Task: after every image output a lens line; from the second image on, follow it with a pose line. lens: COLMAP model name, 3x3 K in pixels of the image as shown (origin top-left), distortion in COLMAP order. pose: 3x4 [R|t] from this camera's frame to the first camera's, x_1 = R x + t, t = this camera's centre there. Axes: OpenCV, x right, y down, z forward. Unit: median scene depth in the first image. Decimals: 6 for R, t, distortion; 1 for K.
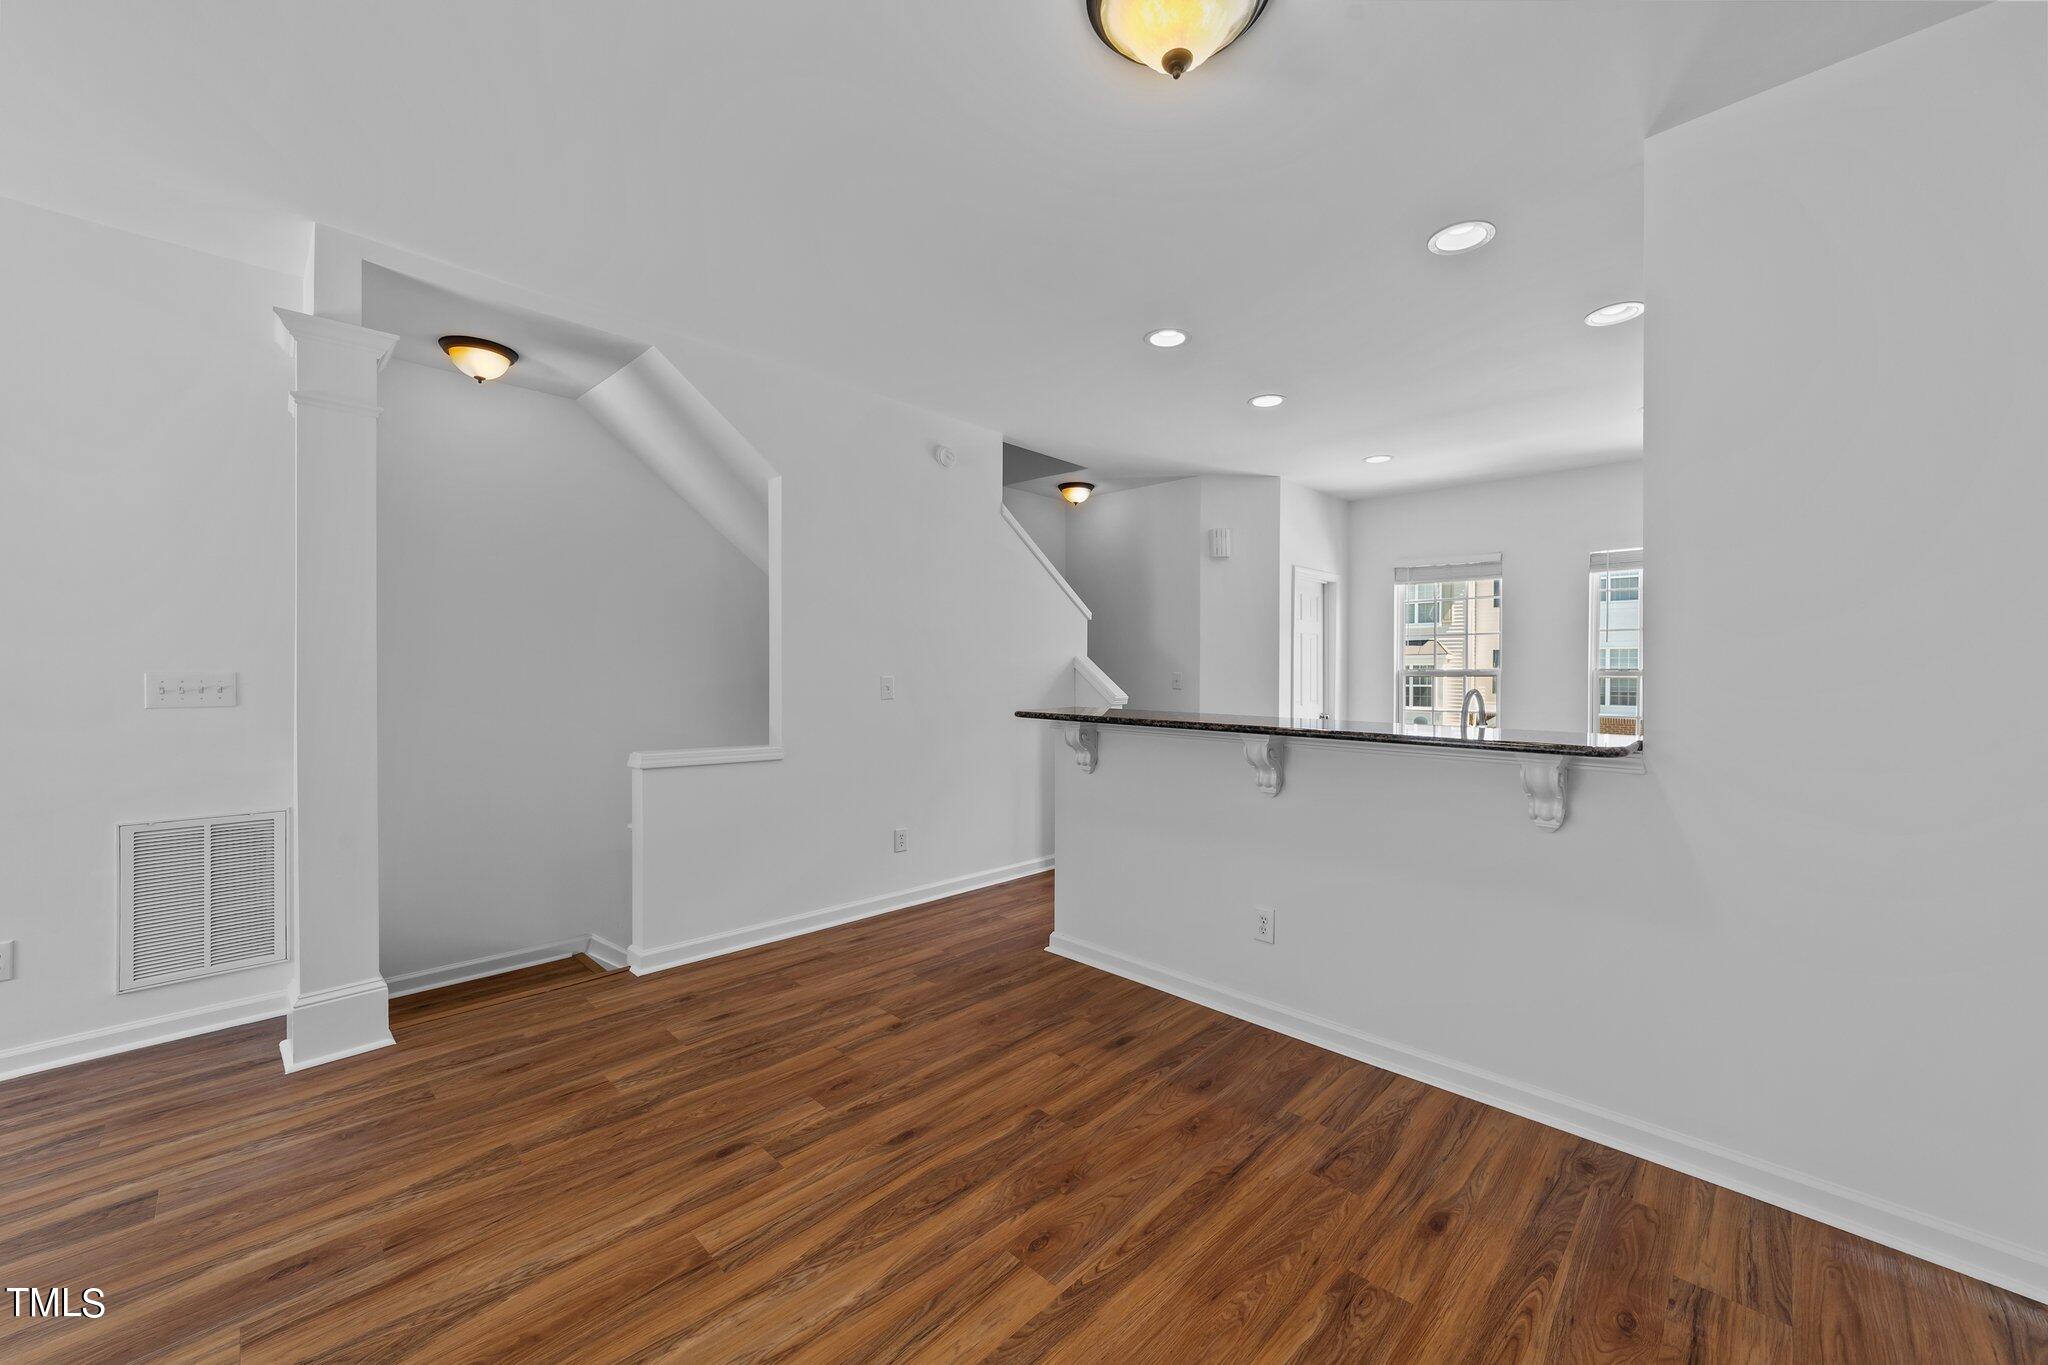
lens RADIAL K [[791.0, 0, 1034.8], [0, 791.0, 664.9], [0, 0, 1]] dist [-0.007313, 0.003489]
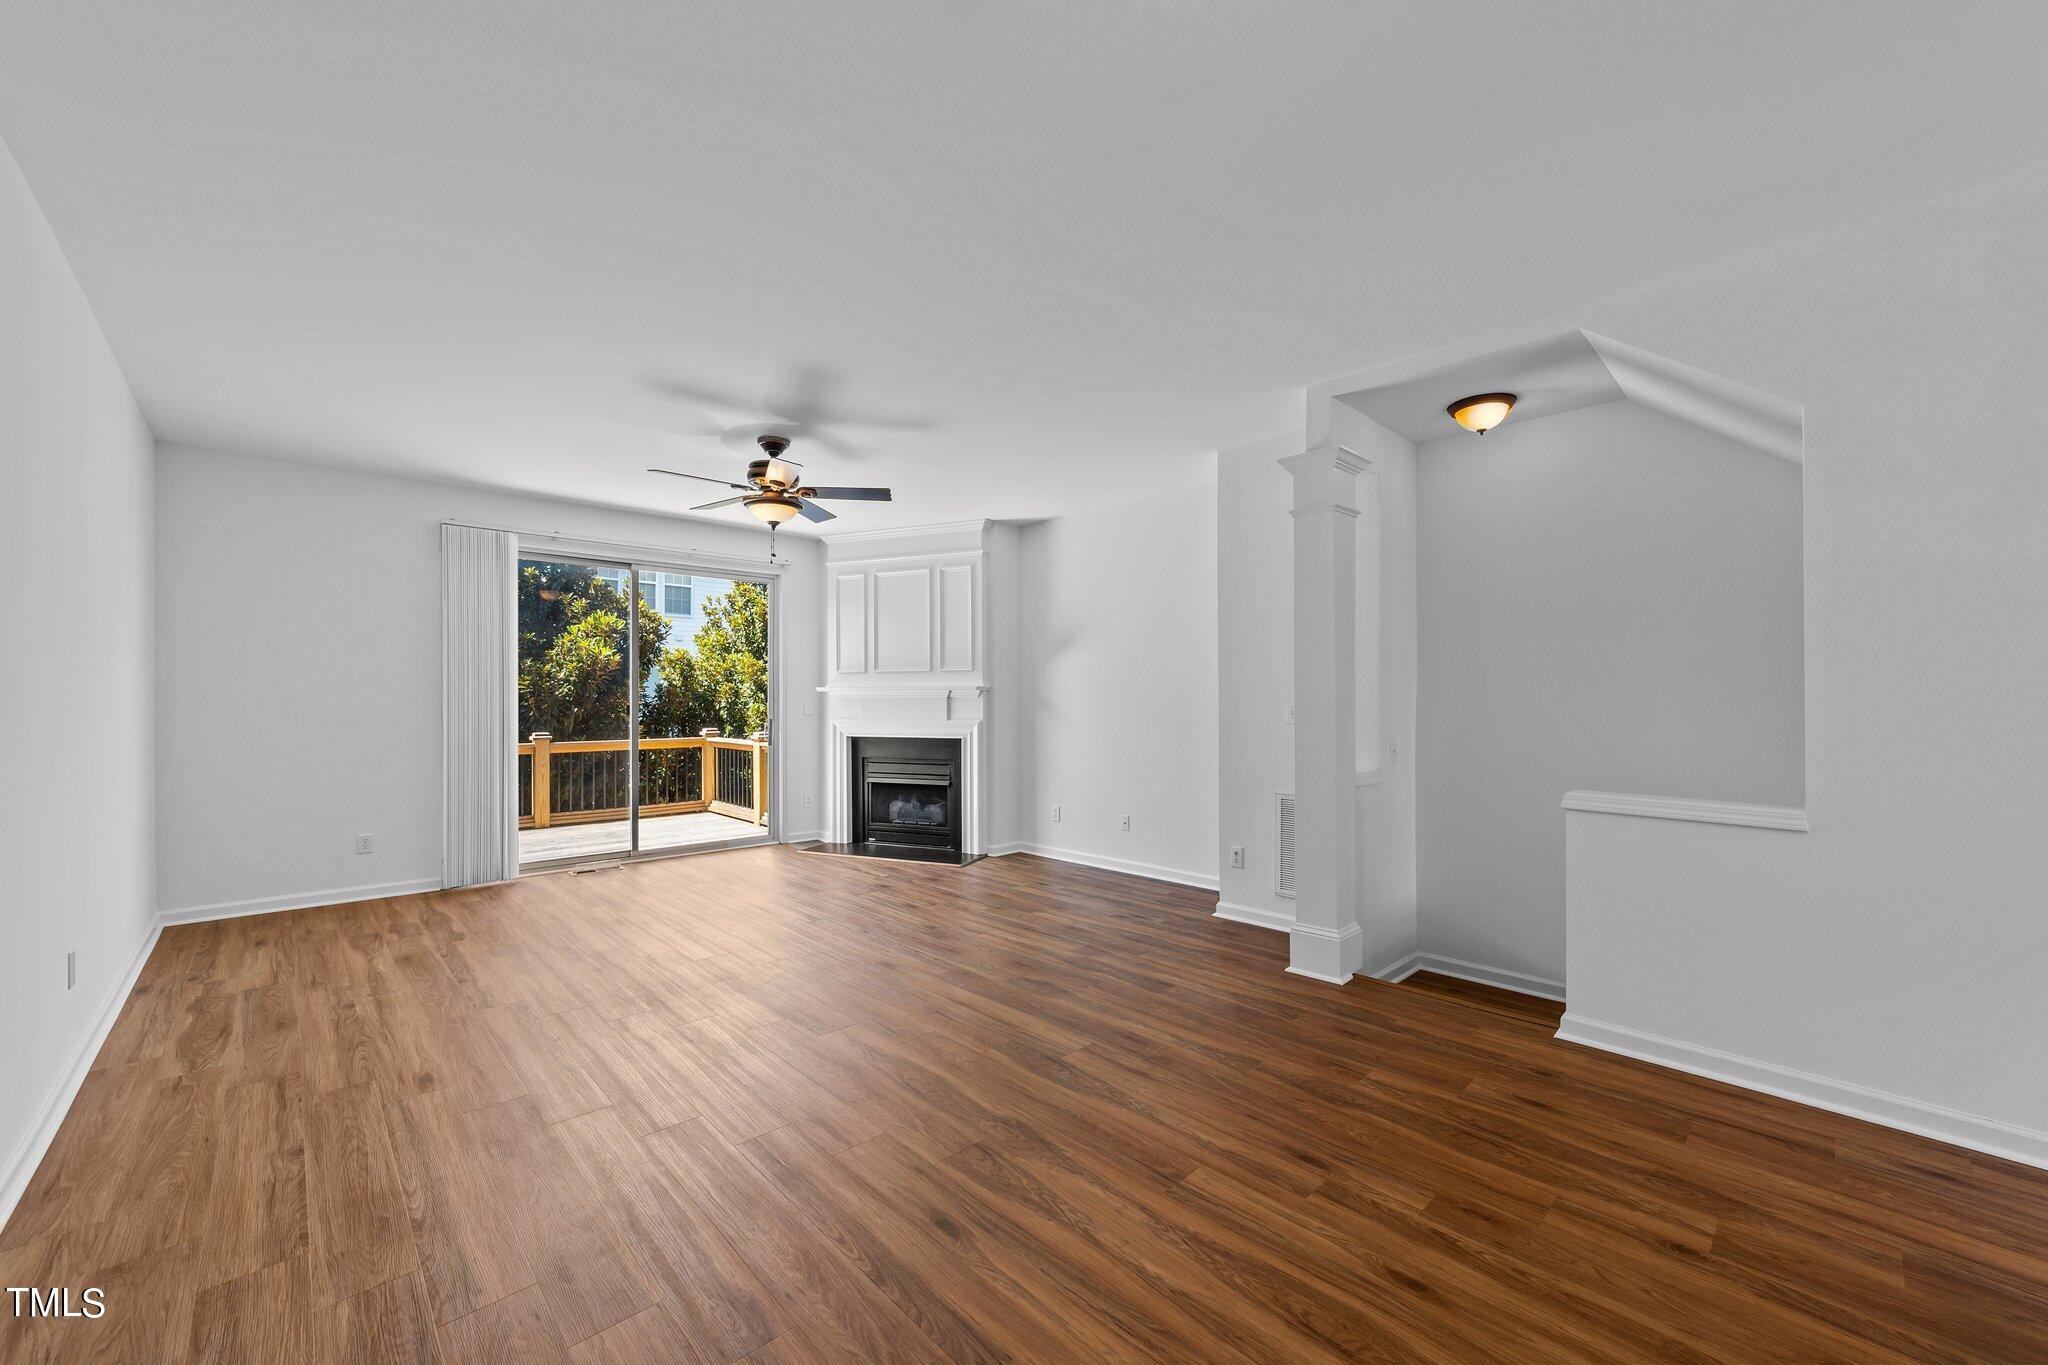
lens RADIAL K [[791.0, 0, 1009.3], [0, 791.0, 689.5], [0, 0, 1]] dist [-0.007313, 0.003489]
pose [[-0.053922, -0.017777, -0.998387, 0.610028], [0.008541, 0.999797, -0.018264, 0.011110], [0.998509, -0.009512, -0.053759, 0.597562]]
